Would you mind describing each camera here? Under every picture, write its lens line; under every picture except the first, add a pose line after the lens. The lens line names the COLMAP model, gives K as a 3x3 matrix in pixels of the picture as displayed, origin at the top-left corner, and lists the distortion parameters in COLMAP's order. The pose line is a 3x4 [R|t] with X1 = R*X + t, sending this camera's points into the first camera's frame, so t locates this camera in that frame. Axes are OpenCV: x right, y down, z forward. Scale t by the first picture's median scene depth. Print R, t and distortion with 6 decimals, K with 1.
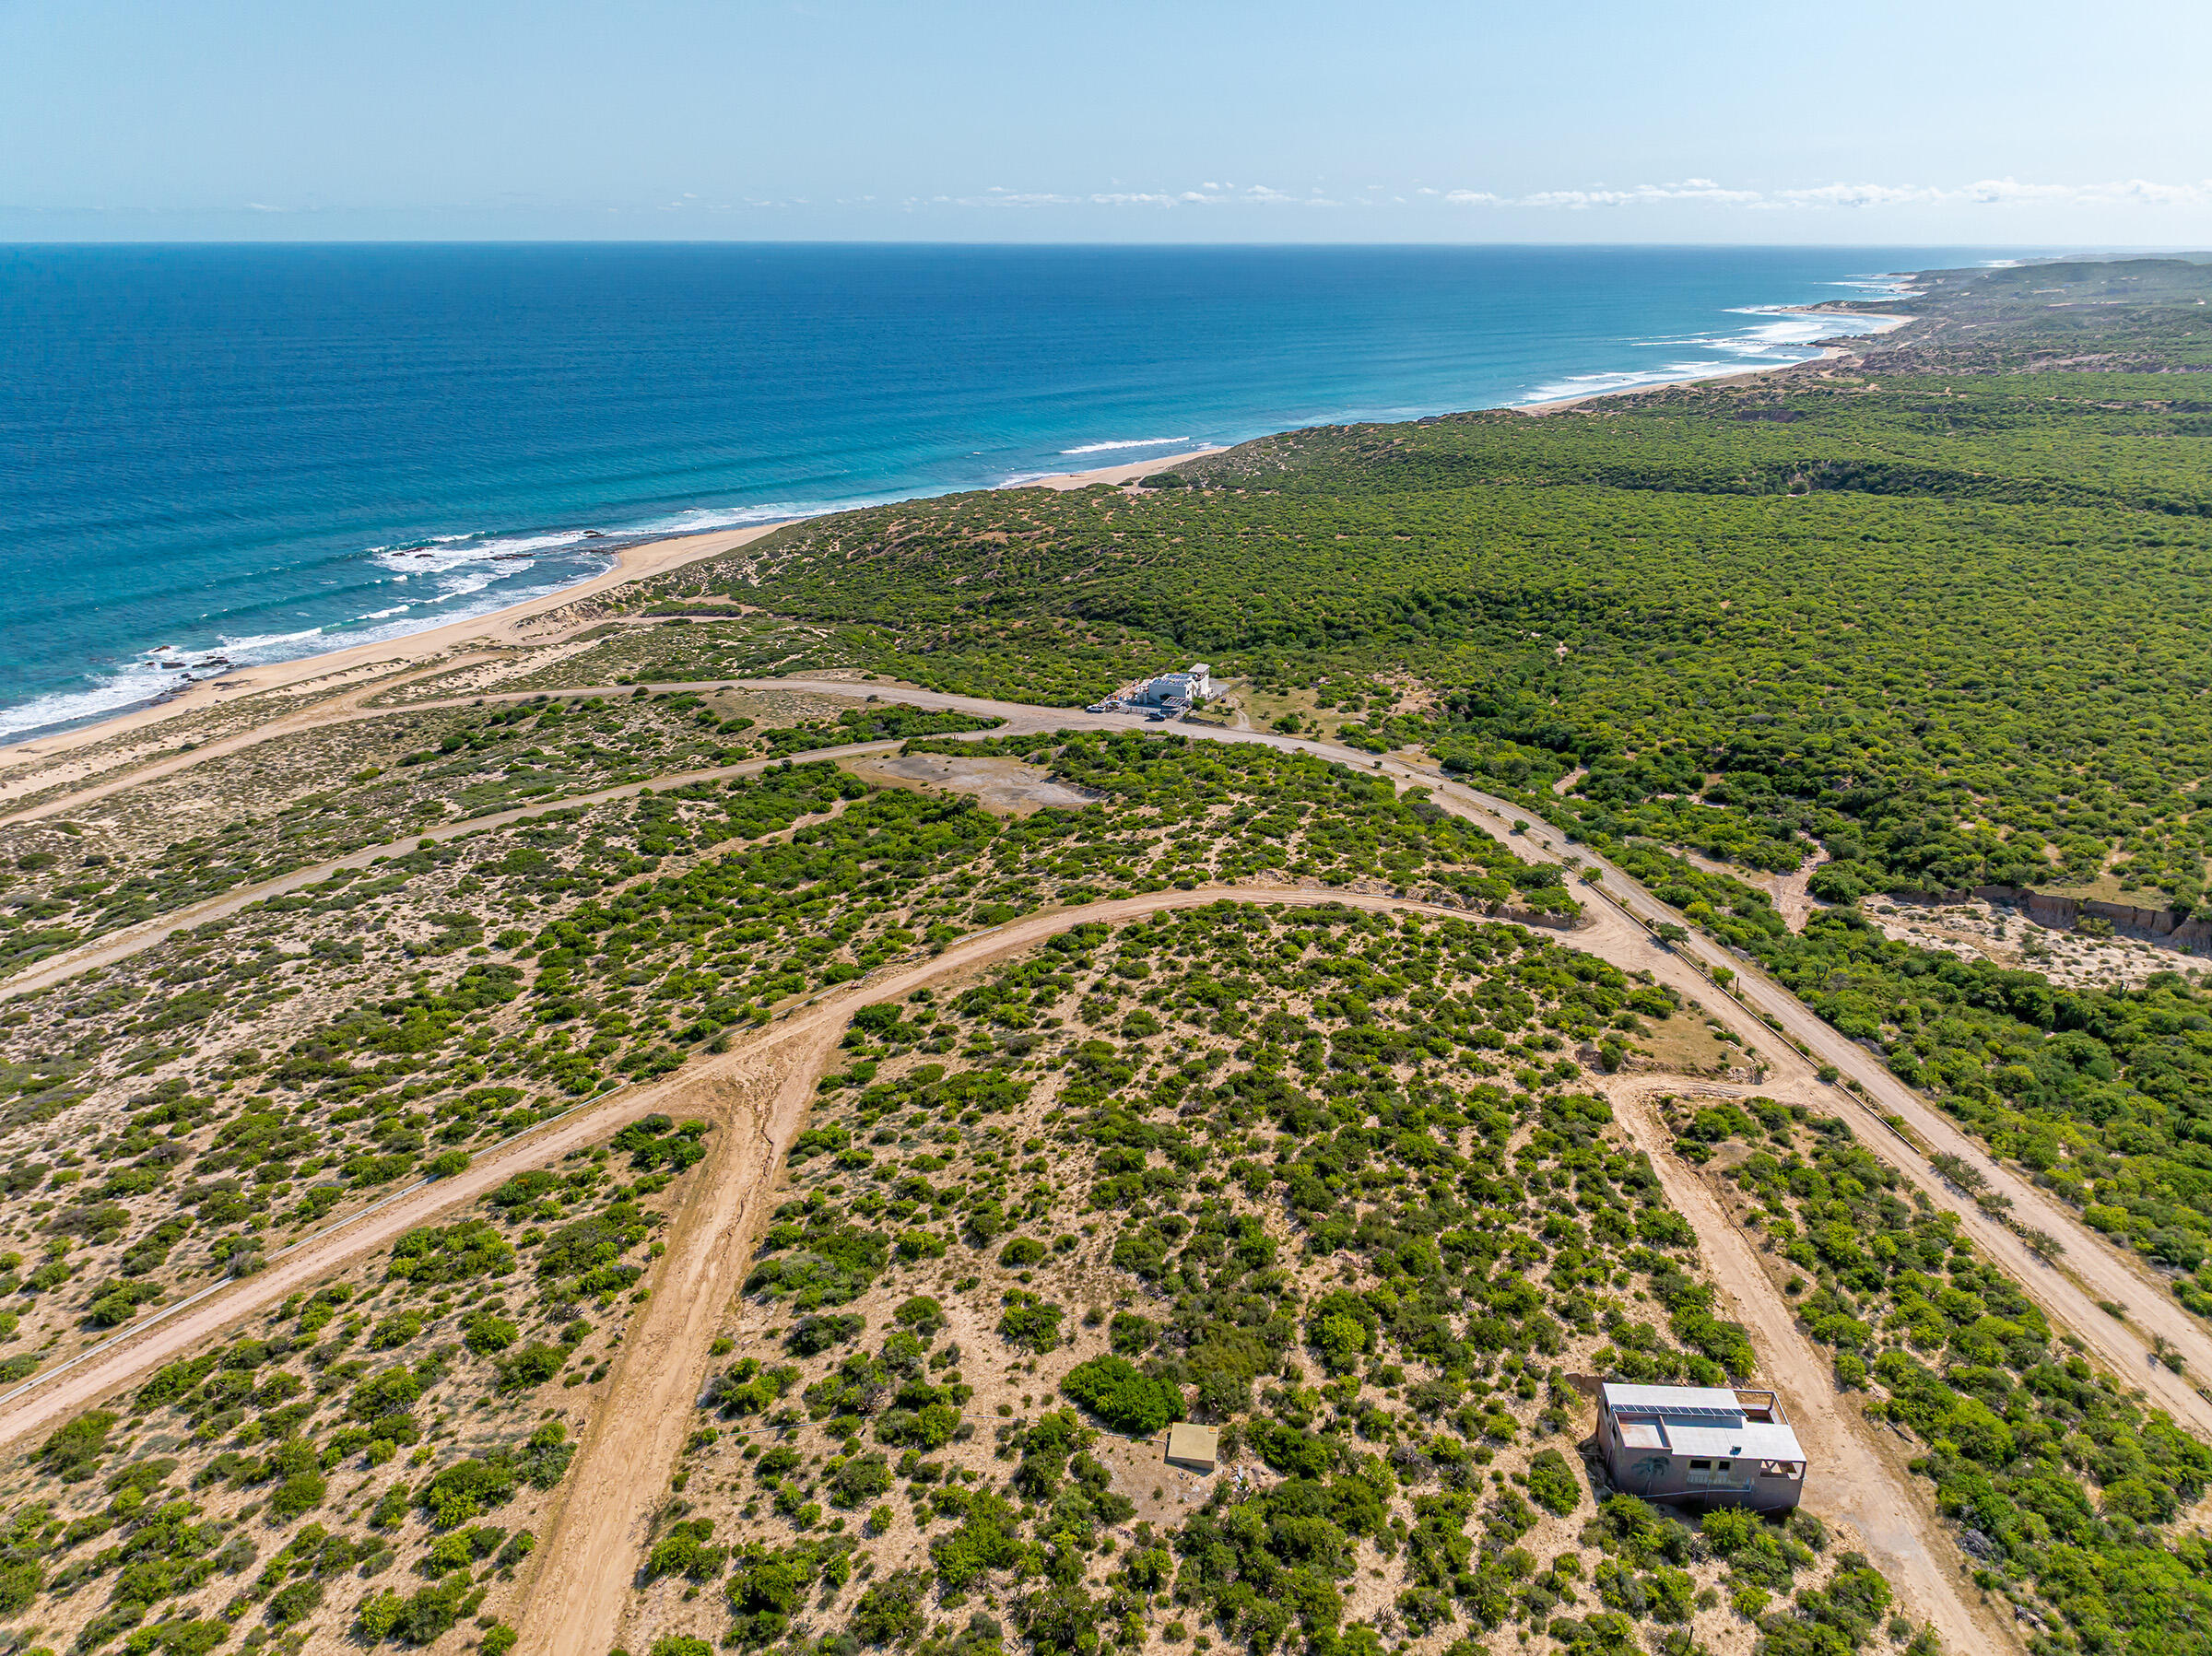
lens RADIAL K [[1525.3, 0, 1107.9], [0, 1525.3, 817.9], [0, 0, 1]] dist [0.032590, -0.053967]
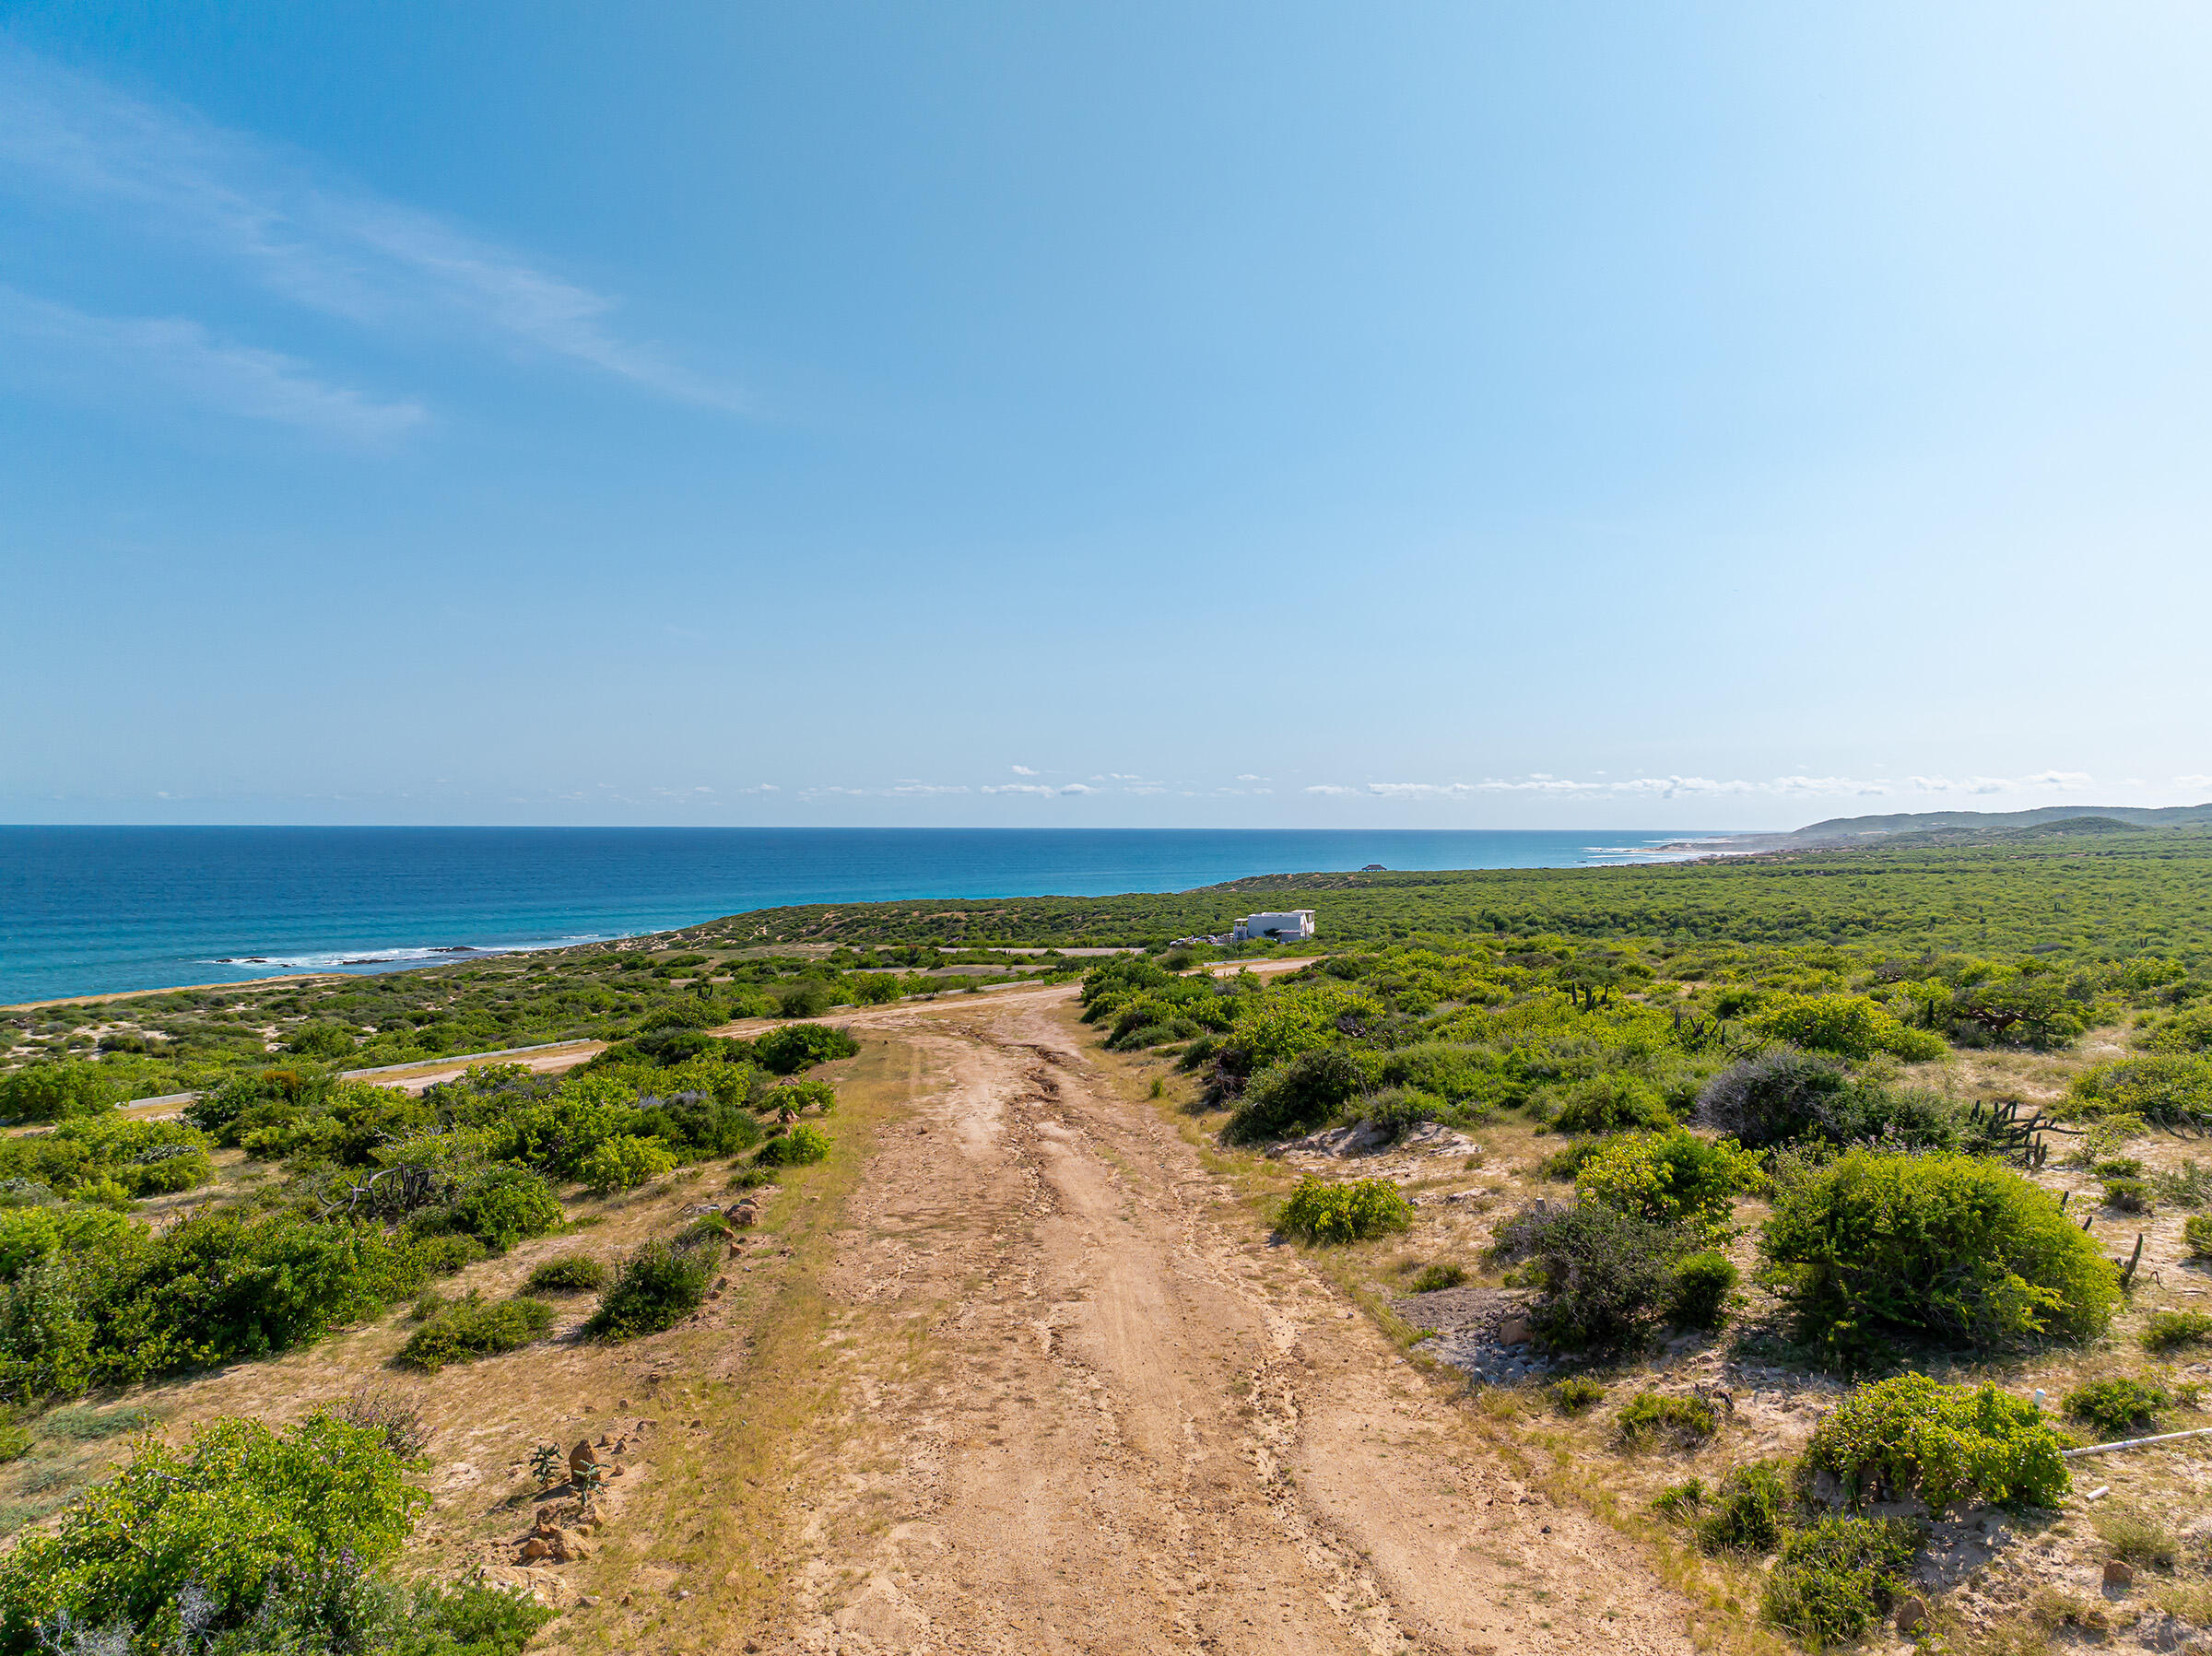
lens RADIAL K [[1525.3, 0, 1107.9], [0, 1525.3, 817.9], [0, 0, 1]] dist [0.032590, -0.053967]
pose [[0.996232, 0.003565, 0.086651, -0.235875], [0.027817, 0.933226, -0.358211, 0.292656], [-0.082142, 0.359272, 0.929611, 0.660402]]
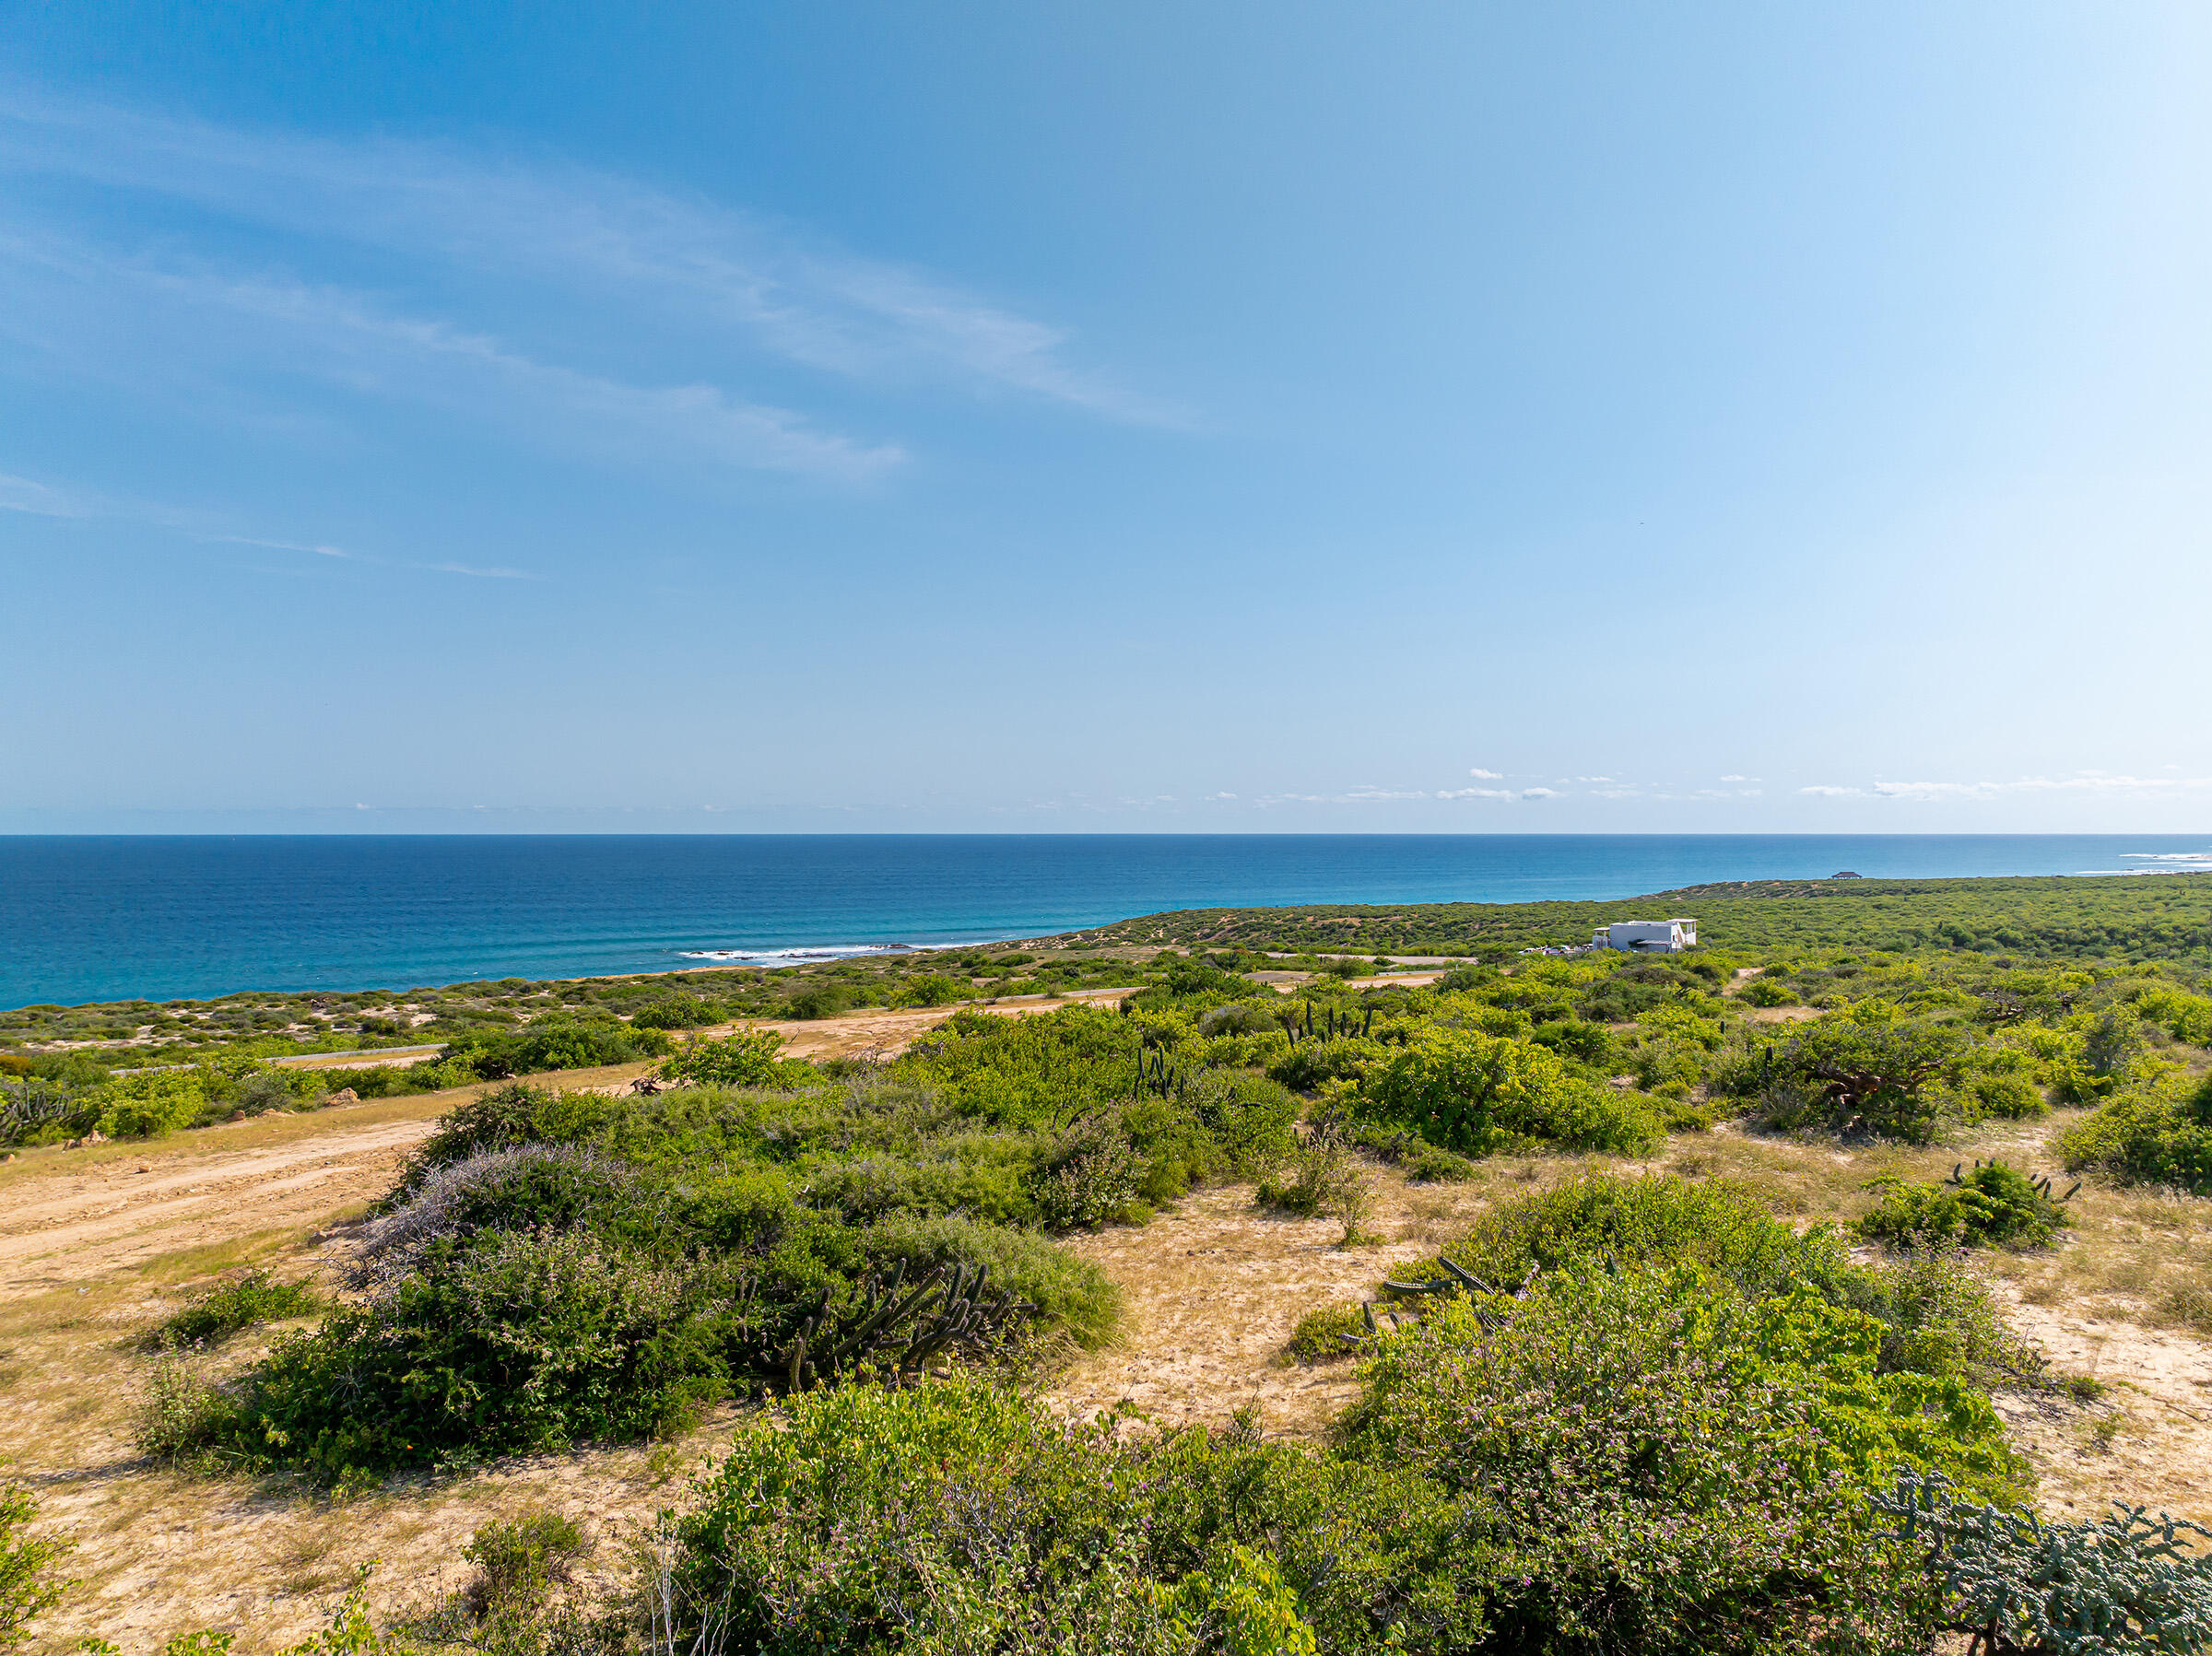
lens RADIAL K [[1526.4, 0, 1108.7], [0, 1526.4, 836.6], [0, 0, 1]] dist [0.033898, -0.065115]
pose [[0.978699, -0.000096, -0.205298, -0.112575], [-0.072088, 0.936163, -0.344096, 0.272550], [0.192225, 0.351566, 0.916215, 0.730764]]
